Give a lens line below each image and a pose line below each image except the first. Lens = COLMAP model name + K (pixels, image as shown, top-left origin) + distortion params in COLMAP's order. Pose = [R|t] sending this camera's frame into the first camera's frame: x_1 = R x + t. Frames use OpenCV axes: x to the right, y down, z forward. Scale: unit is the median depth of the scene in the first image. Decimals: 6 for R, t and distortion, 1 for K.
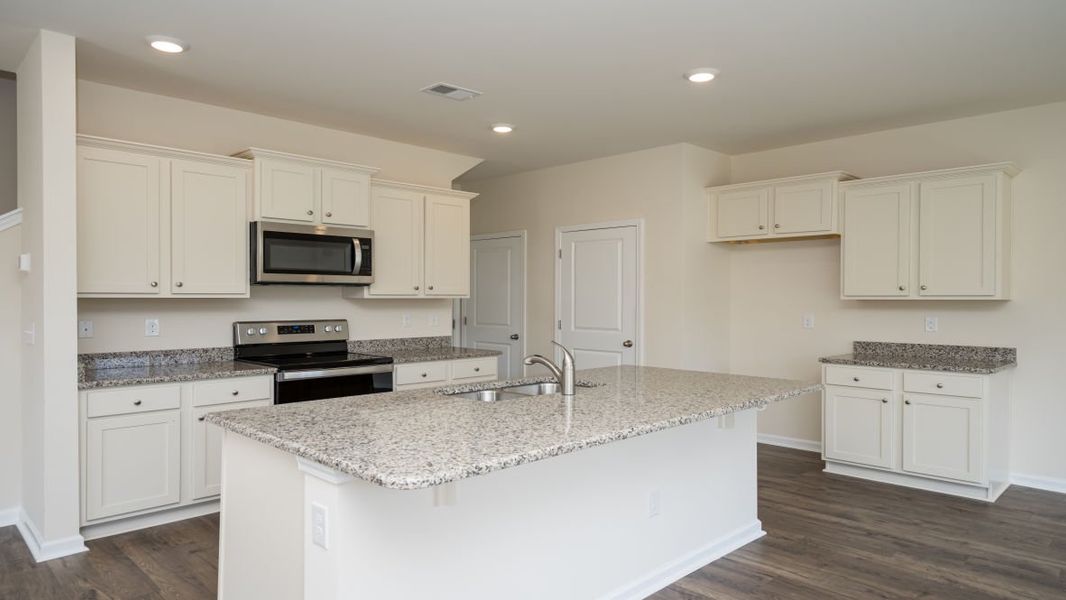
lens RADIAL K [[658.8, 0, 532.2], [0, 658.8, 301.8], [0, 0, 1]] dist [0.006461, 0.002729]
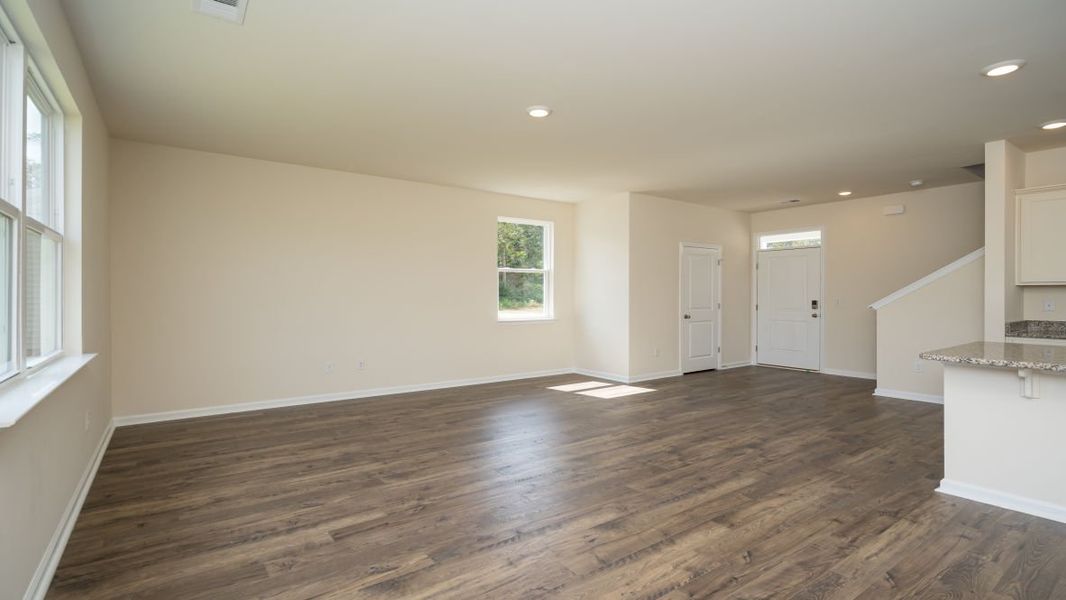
lens RADIAL K [[500.6, 0, 534.6], [0, 500.6, 301.7], [0, 0, 1]] dist [0.001373, -0.000198]
pose [[-0.150827, 0.009351, -0.988516, 0.610632], [-0.006923, 0.999921, 0.010515, 0.024789], [0.988536, 0.008430, -0.150750, -0.034272]]
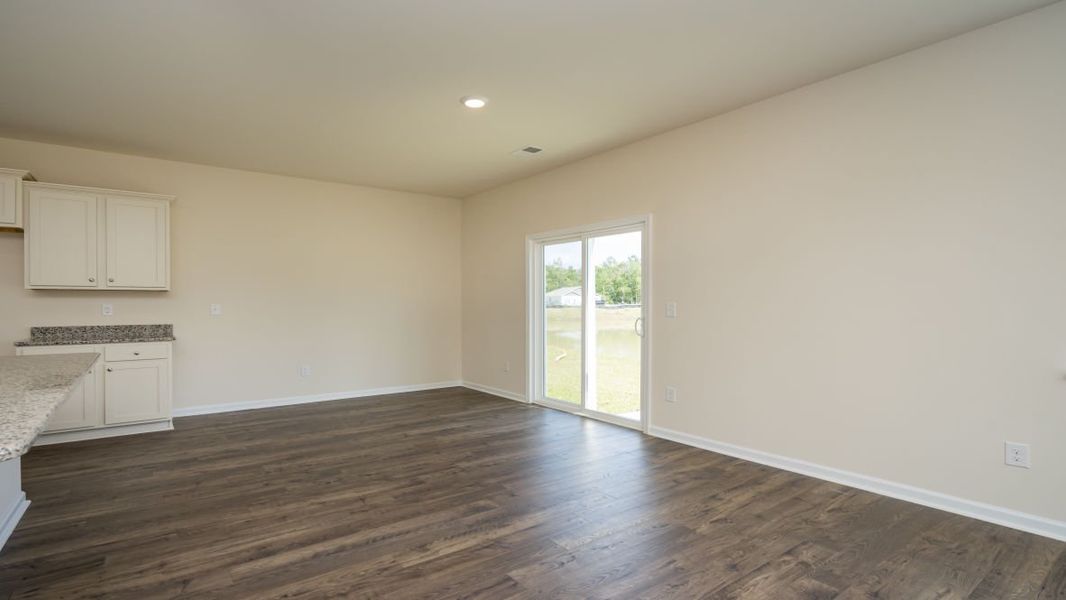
lens RADIAL K [[507.7, 0, 507.9], [0, 507.7, 308.0], [0, 0, 1]] dist [-0.001704, -0.000112]
pose [[0.164228, -0.010012, 0.986372, -0.253212], [0.006550, 0.999938, 0.009059, 0.028759], [-0.986401, 0.004973, 0.164283, 0.083575]]
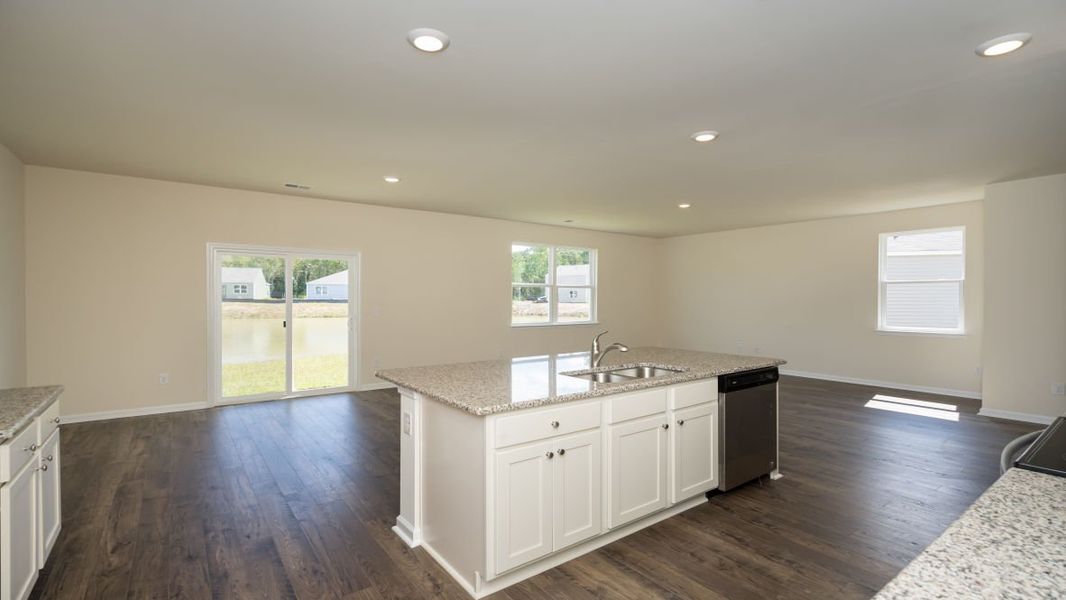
lens RADIAL K [[485.2, 0, 532.5], [0, 485.2, 301.3], [0, 0, 1]] dist [-0.004093, -0.000485]
pose [[-0.989508, -0.005159, 0.144384, 0.025224], [-0.003304, 0.999909, 0.013084, -0.010718], [-0.144438, 0.012470, -0.989435, 1.348401]]
